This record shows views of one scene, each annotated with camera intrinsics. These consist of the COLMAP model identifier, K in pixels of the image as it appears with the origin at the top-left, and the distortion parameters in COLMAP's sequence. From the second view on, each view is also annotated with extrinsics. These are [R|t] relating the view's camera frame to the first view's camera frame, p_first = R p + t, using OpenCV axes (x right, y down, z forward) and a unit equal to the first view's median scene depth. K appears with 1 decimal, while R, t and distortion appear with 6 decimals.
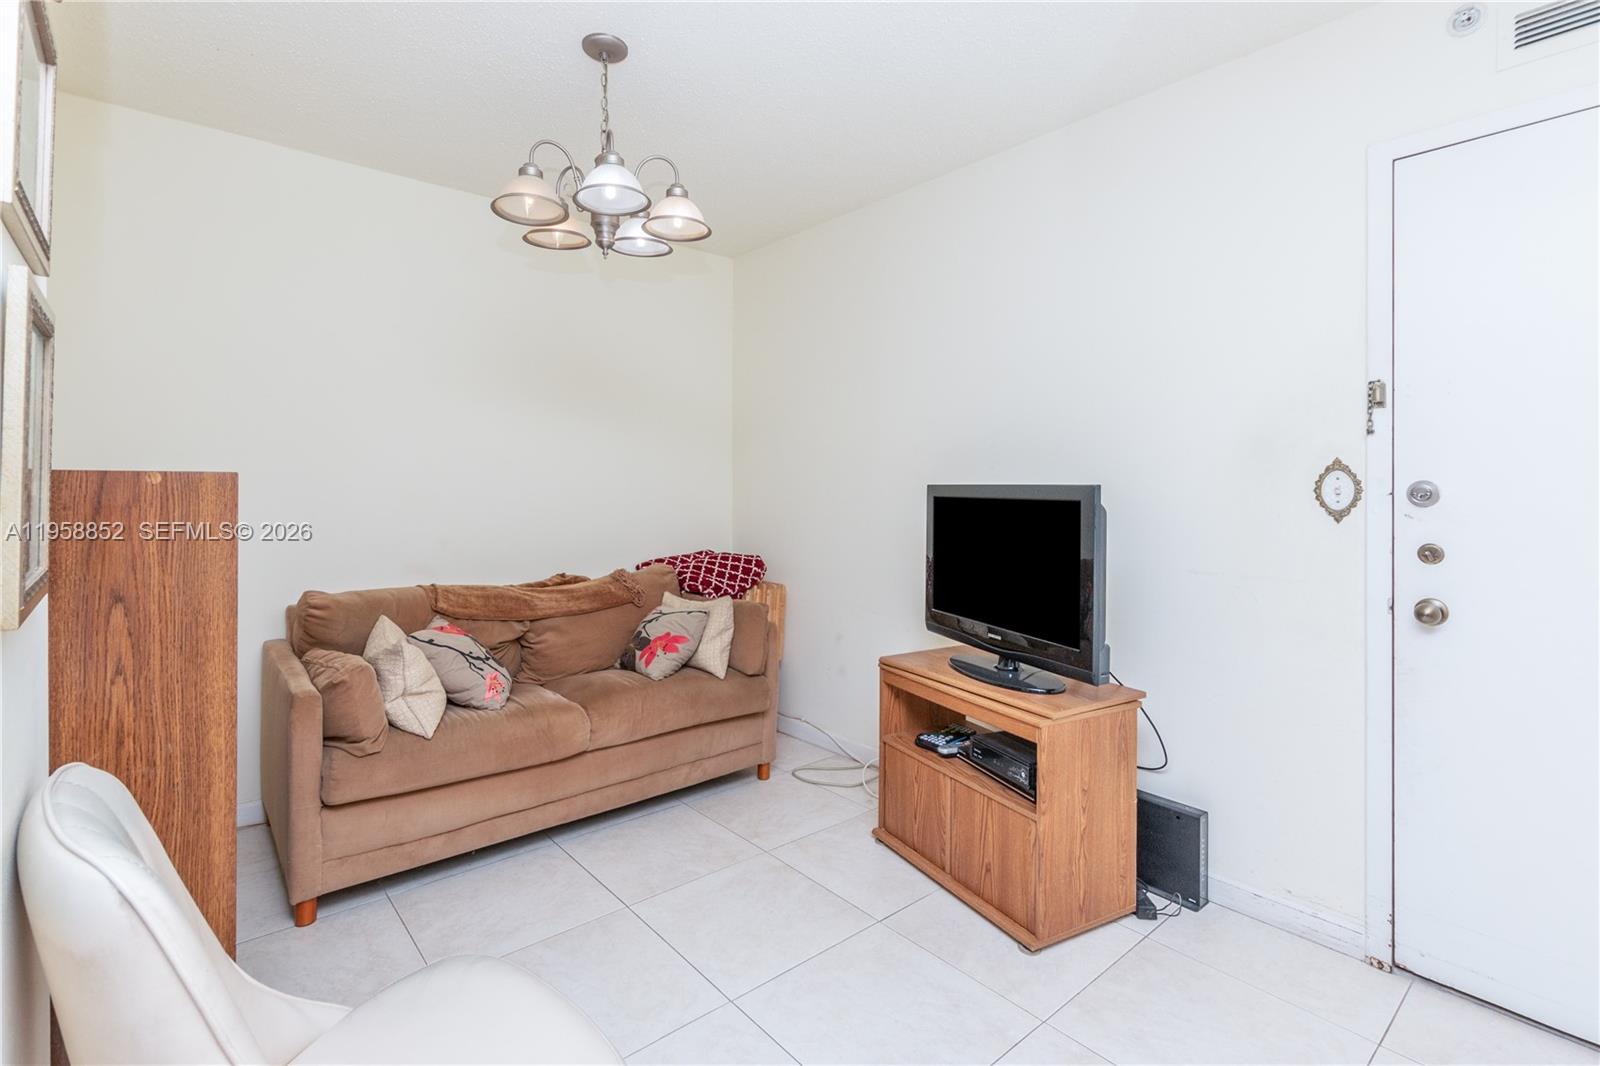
lens RADIAL K [[750.0, 0, 796.8], [0, 750.0, 488.4], [0, 0, 1]] dist [0.002901, 0.000159]
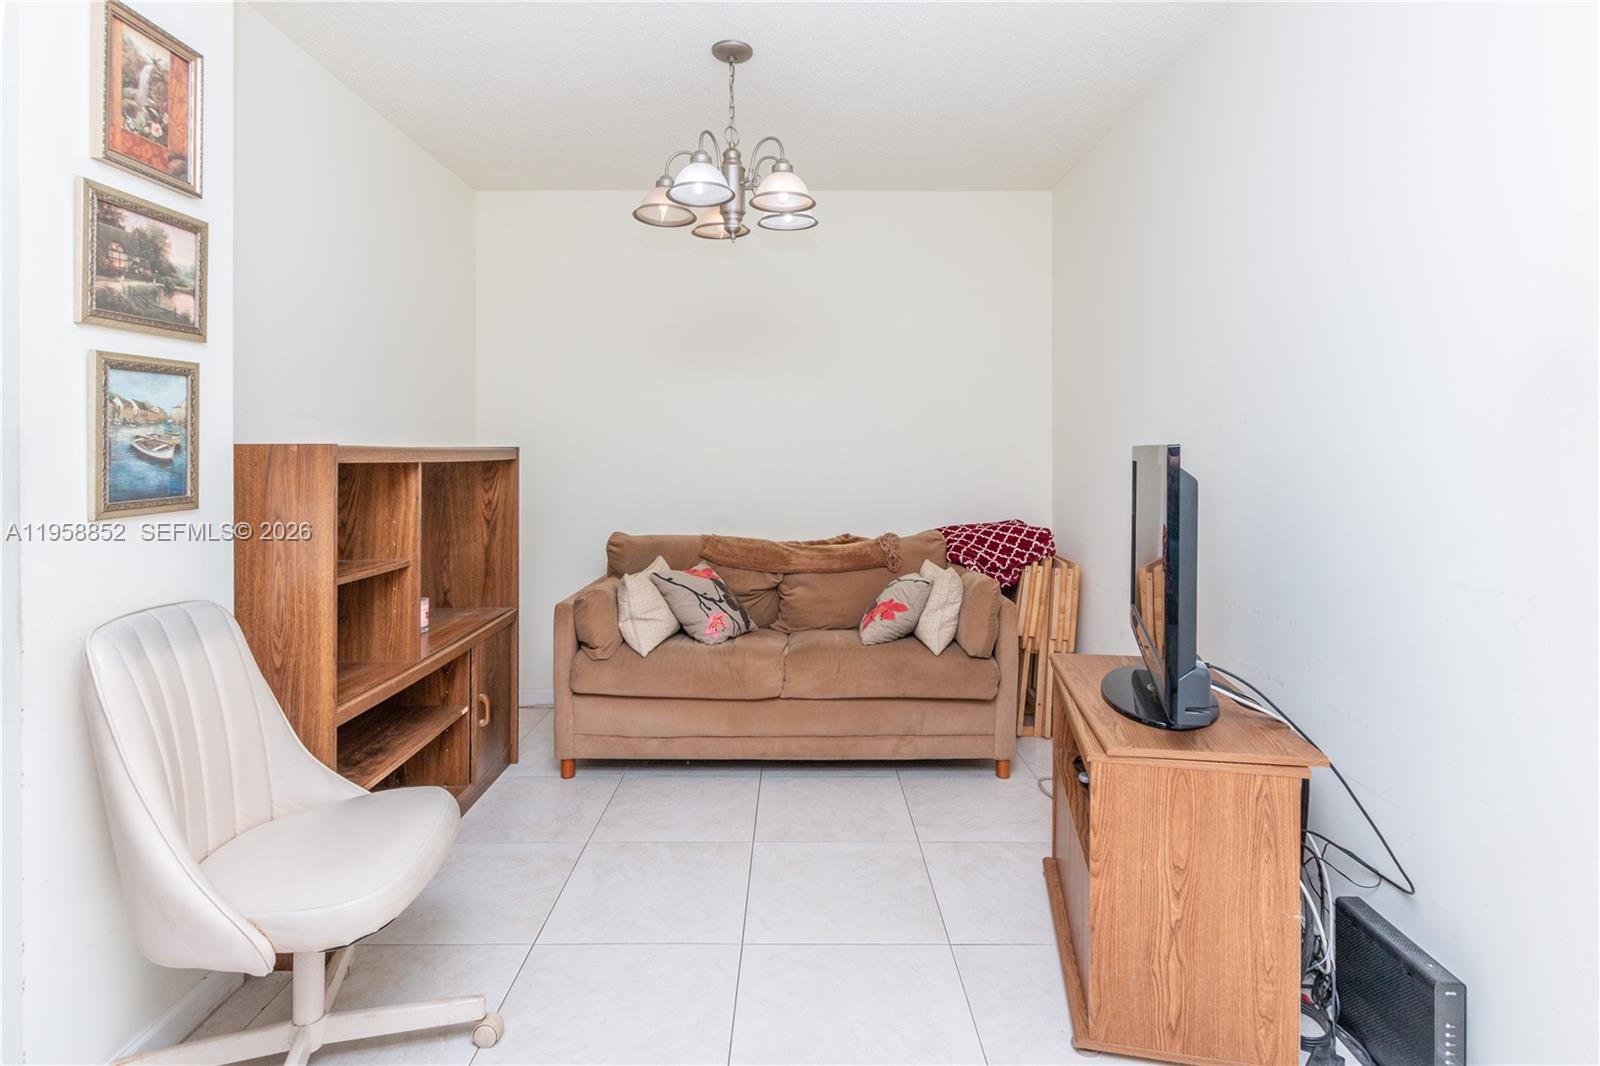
lens RADIAL K [[809.1, 0, 796.6], [0, 809.1, 452.9], [0, 0, 1]] dist [0.002019, -0.000029]
pose [[0.763007, -0.002817, -0.646384, 0.457051], [0.003650, 0.999993, -0.000049, 0.000872], [0.646380, -0.002322, 0.763012, 0.126013]]
